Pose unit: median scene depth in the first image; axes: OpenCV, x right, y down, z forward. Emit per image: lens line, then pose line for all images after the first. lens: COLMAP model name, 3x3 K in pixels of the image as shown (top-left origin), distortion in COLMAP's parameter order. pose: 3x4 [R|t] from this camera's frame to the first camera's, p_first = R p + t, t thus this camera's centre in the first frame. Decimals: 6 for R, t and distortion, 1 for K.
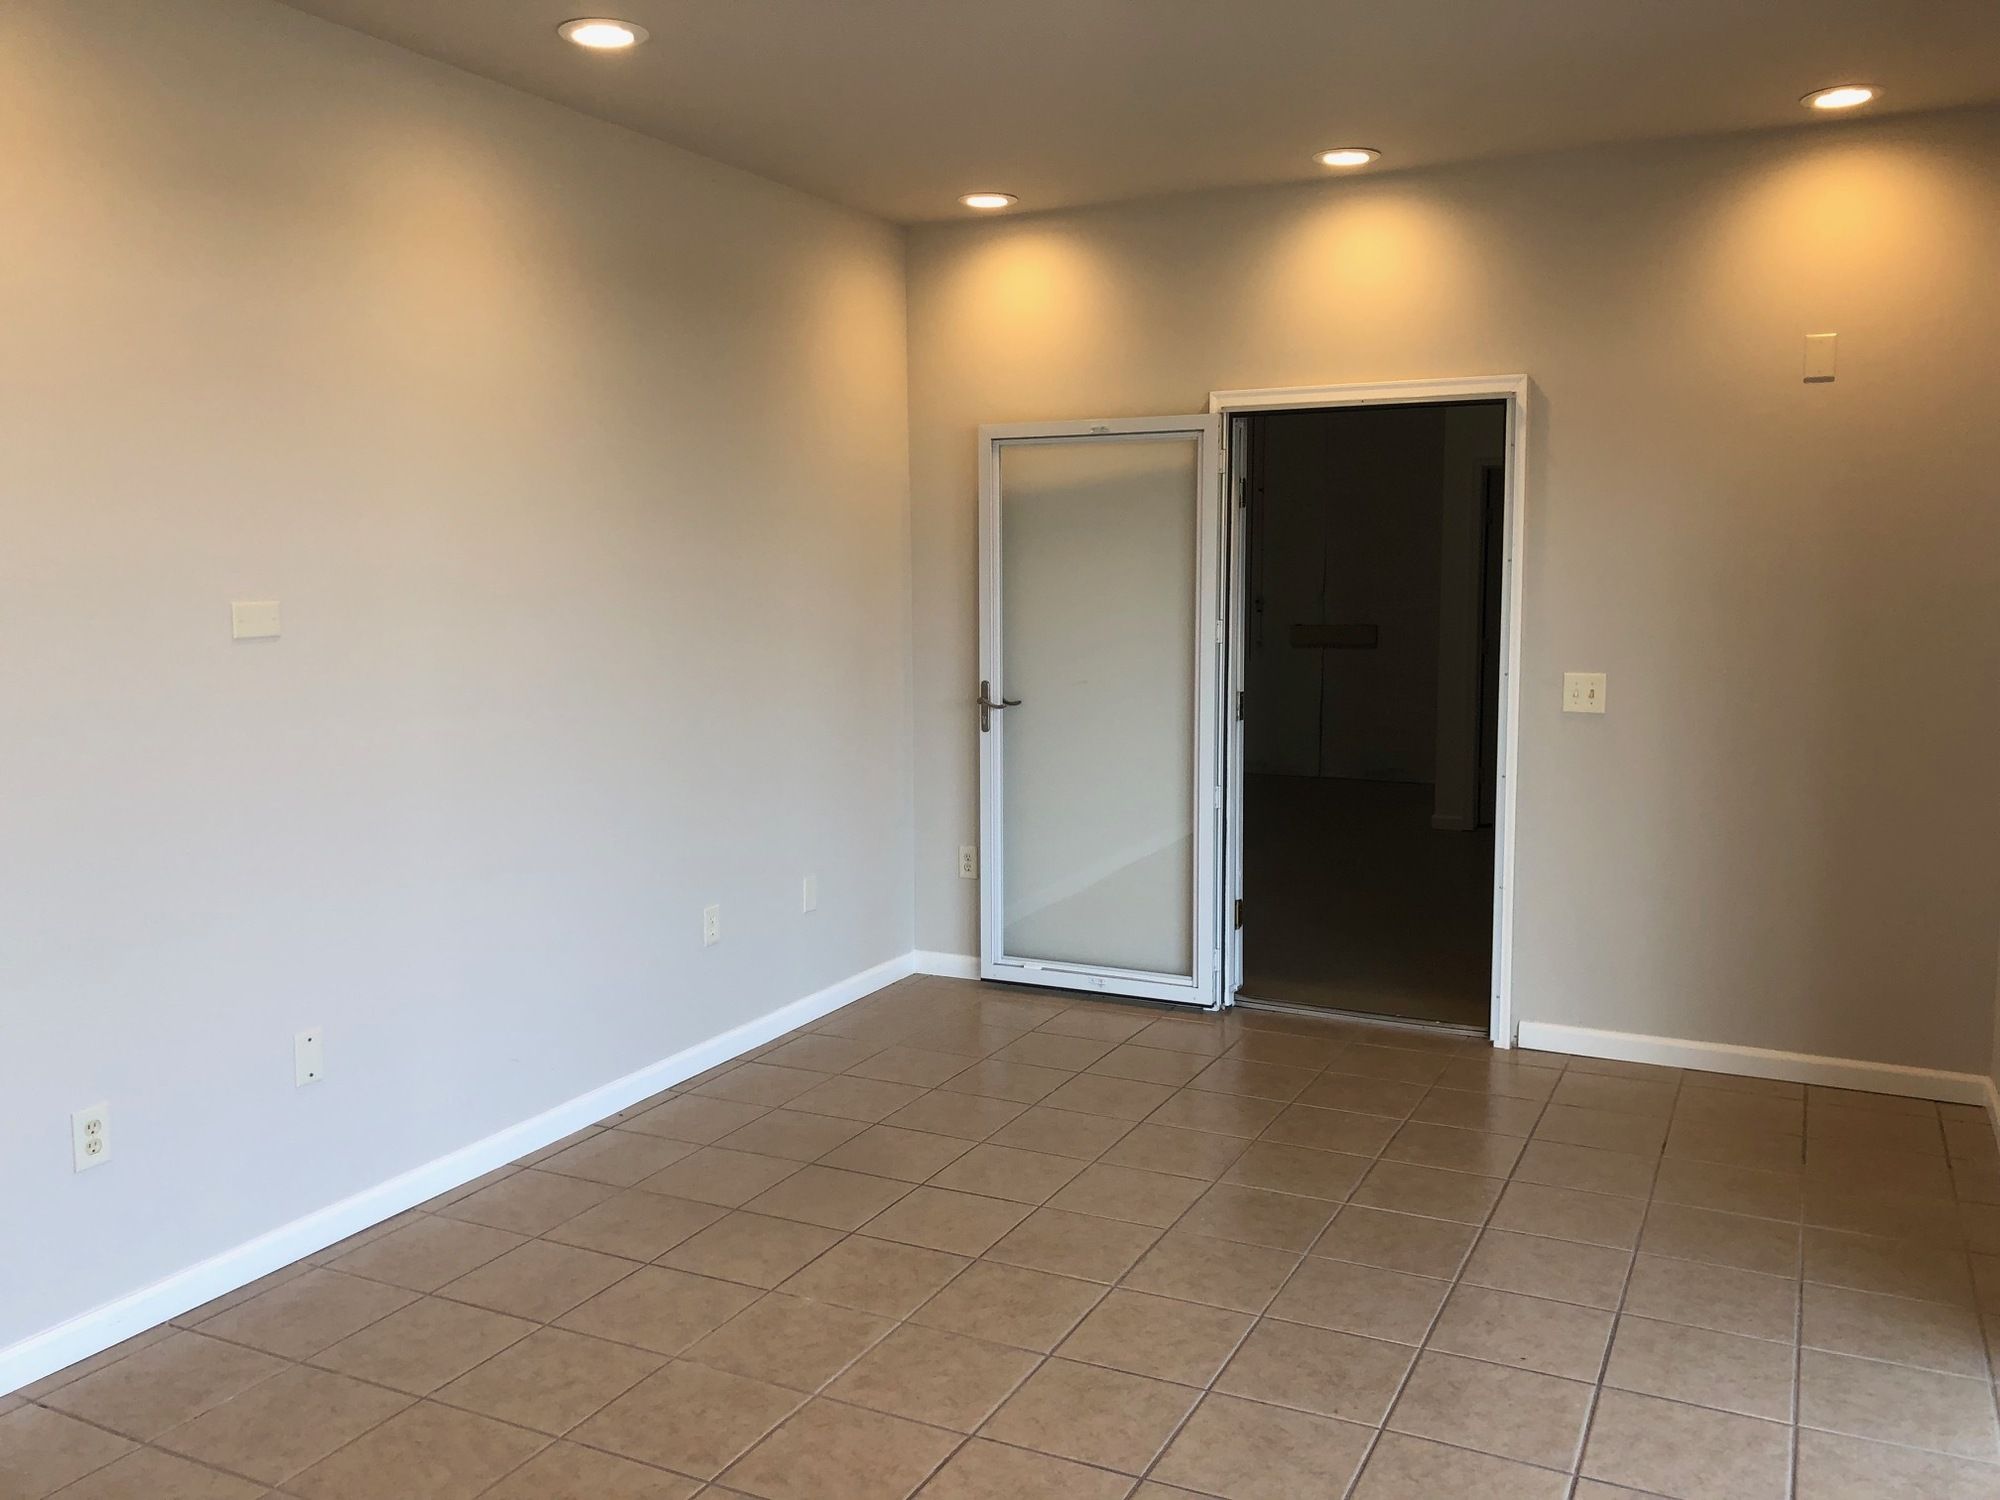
lens RADIAL K [[1619.1, 0, 1000.0], [0, 1619.1, 750.0], [0, 0, 1]] dist [0.048183, -0.067607]
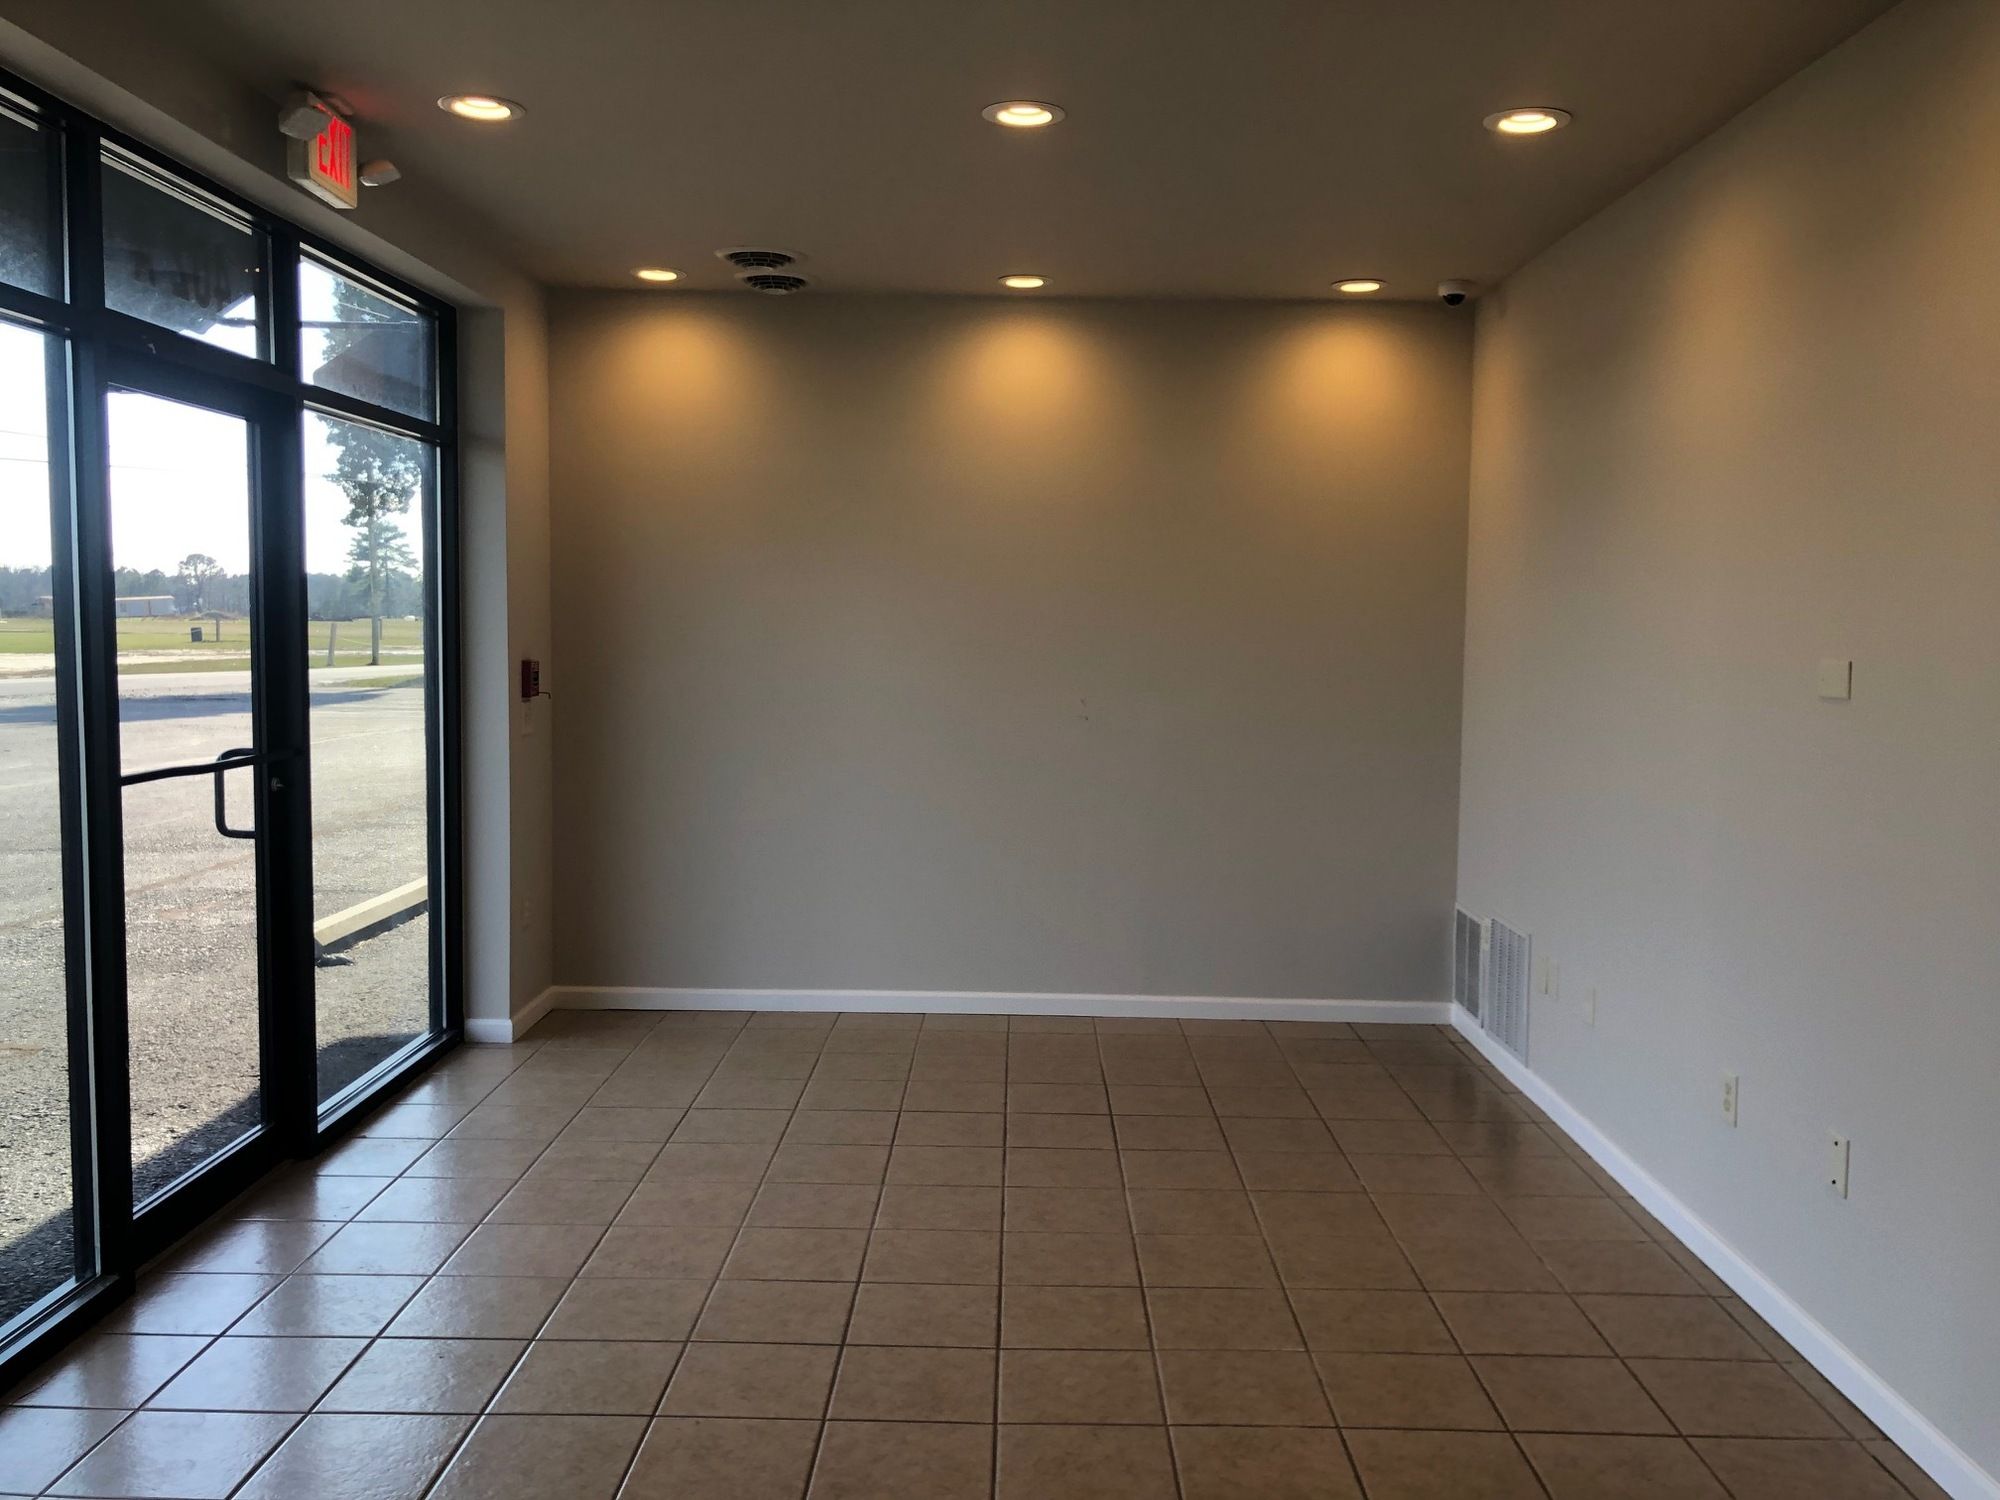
lens RADIAL K [[1619.1, 0, 1000.0], [0, 1619.1, 750.0], [0, 0, 1]] dist [0.048183, -0.067607]
pose [[-0.898566, 0.024945, -0.438129, 0.446236], [-0.062065, 0.981124, 0.183149, -0.200544], [0.434428, 0.191764, -0.880056, 1.790637]]
